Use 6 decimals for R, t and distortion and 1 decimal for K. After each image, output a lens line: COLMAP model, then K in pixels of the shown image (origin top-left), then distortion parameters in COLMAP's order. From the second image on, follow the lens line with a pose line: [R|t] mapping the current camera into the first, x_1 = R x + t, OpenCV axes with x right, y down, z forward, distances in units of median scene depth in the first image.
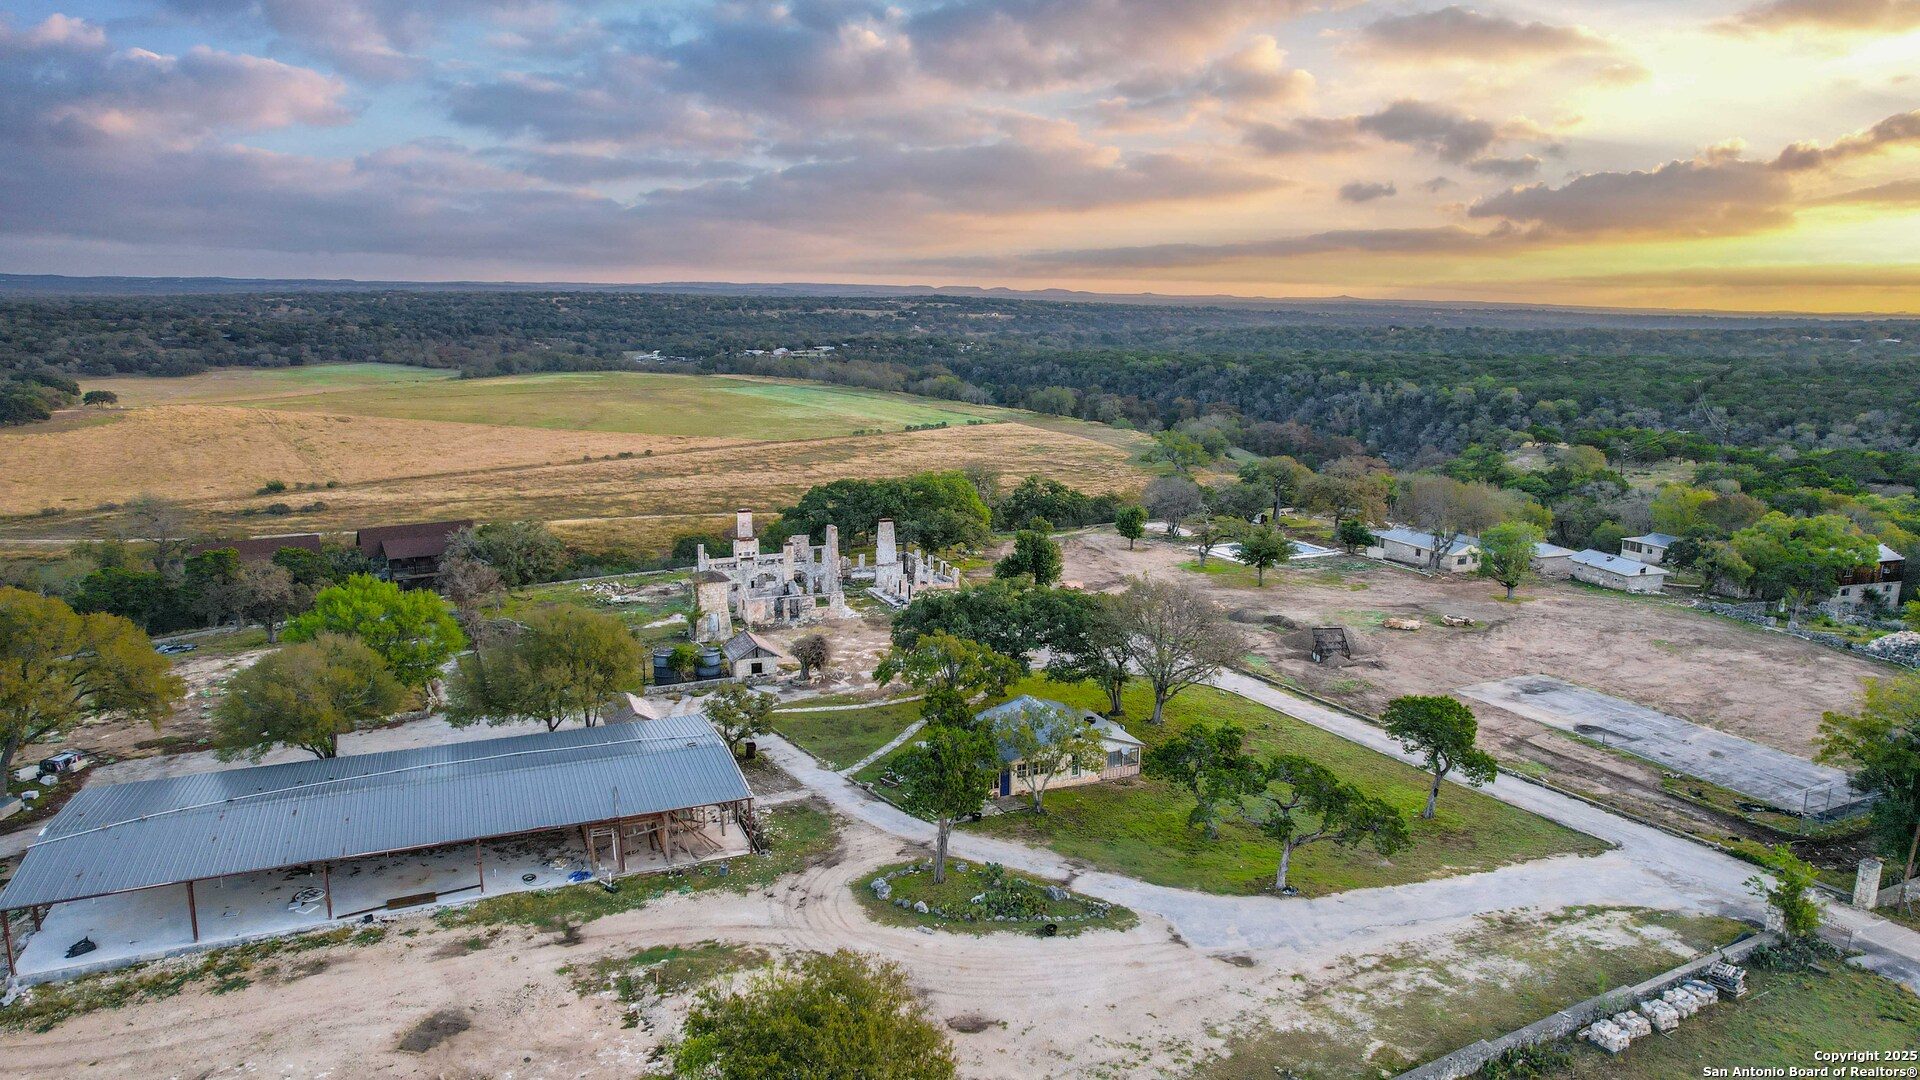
lens RADIAL K [[1292.4, 0, 956.3], [0, 1292.4, 539.8], [0, 0, 1]] dist [-0.025626, 0.022619]
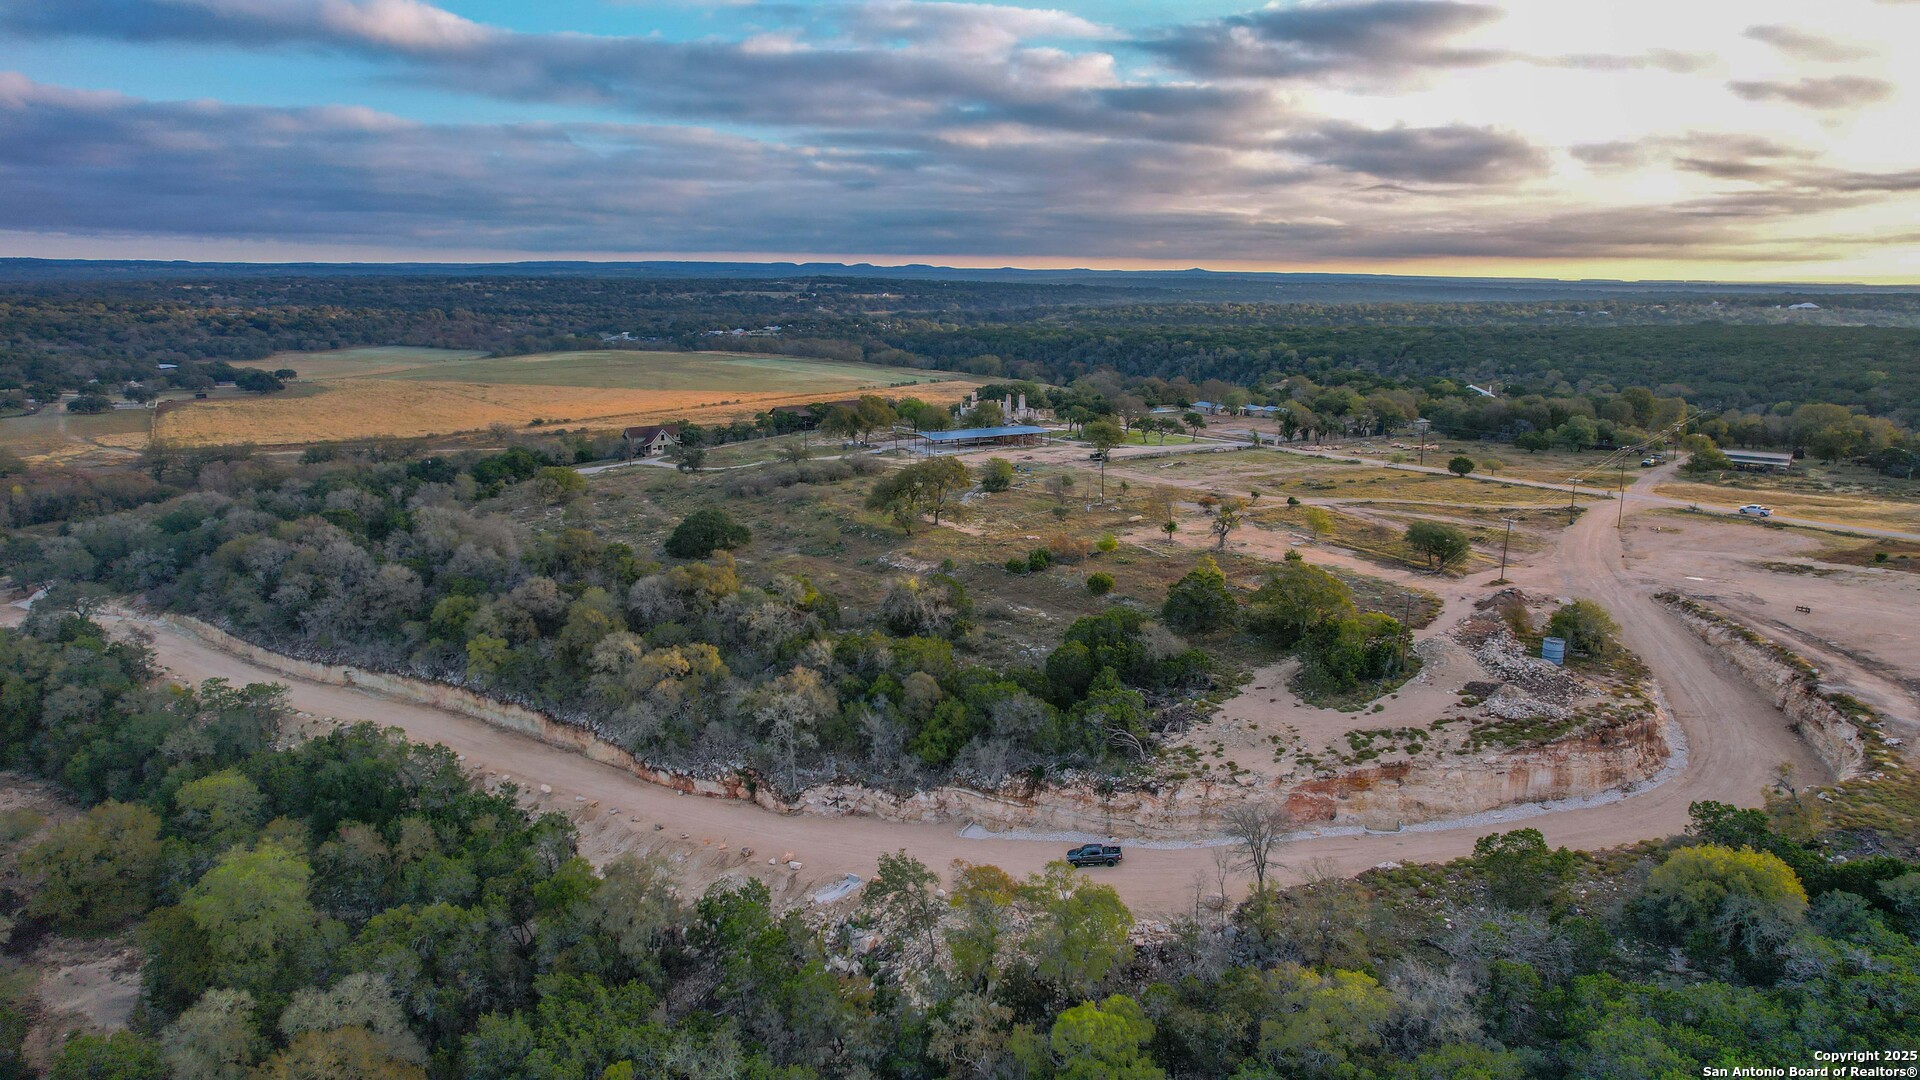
lens RADIAL K [[1292.4, 0, 962.1], [0, 1292.4, 540.9], [0, 0, 1]] dist [-0.025626, 0.022619]
pose [[0.993853, -0.030407, 0.106451, -0.100880], [0.028317, 0.999376, 0.021090, 0.050236], [-0.107025, -0.017946, 0.994094, -0.374023]]
